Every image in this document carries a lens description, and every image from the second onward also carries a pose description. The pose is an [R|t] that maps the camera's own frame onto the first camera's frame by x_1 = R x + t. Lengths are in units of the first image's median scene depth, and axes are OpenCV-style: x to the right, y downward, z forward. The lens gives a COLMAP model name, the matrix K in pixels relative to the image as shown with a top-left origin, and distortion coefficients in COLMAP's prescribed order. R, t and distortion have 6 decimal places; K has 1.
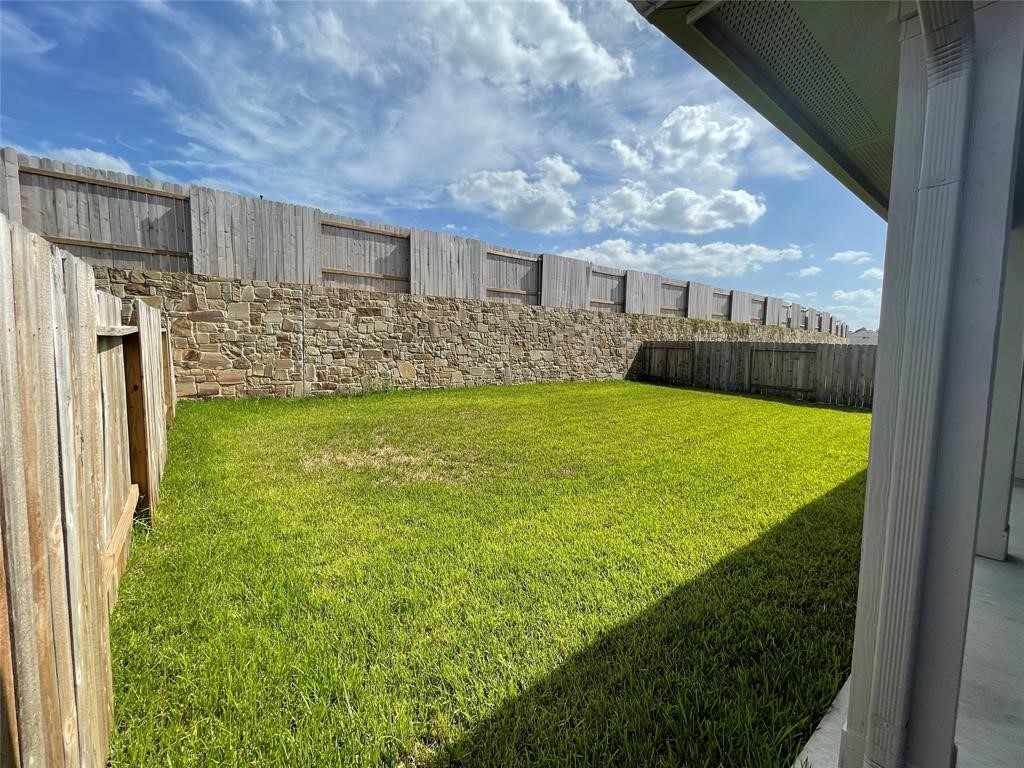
lens RADIAL K [[411.8, 0, 506.0], [0, 411.8, 381.6], [0, 0, 1]] dist [-0.007644, 0.003164]
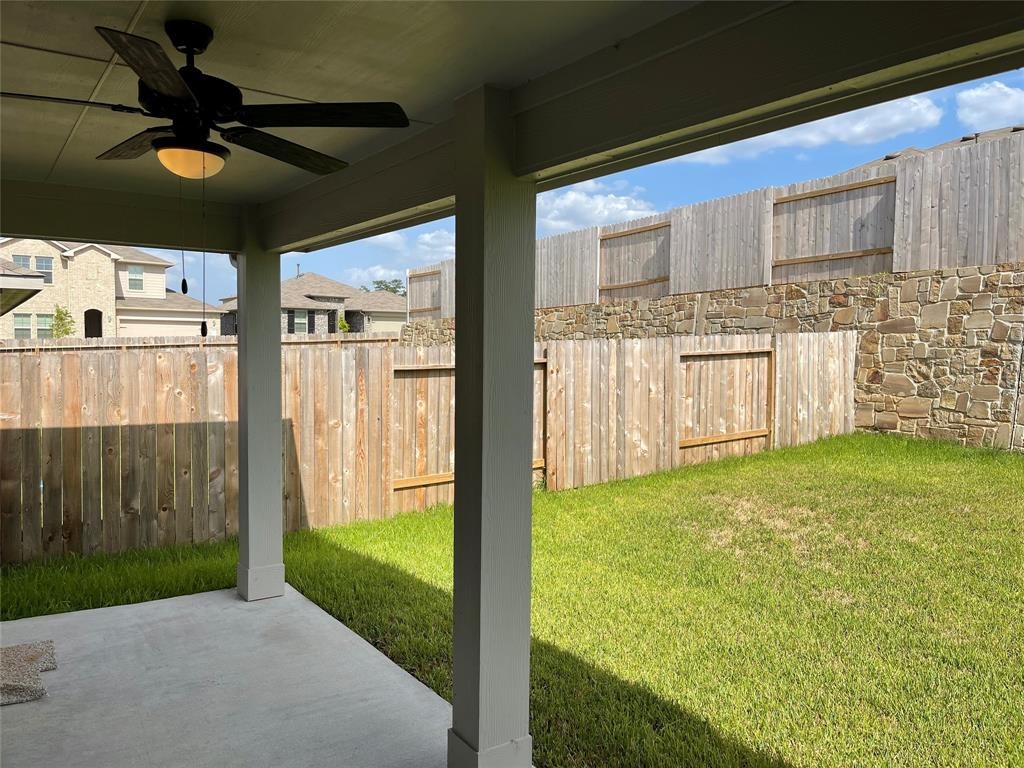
lens RADIAL K [[773.0, 0, 512.7], [0, 773.0, 381.6], [0, 0, 1]] dist [0.060167, -0.079379]
pose [[-0.044440, 0.027752, -0.998627, 0.731250], [-0.075873, 0.996633, 0.031073, -0.045324], [0.996127, 0.077150, -0.042184, 0.344007]]
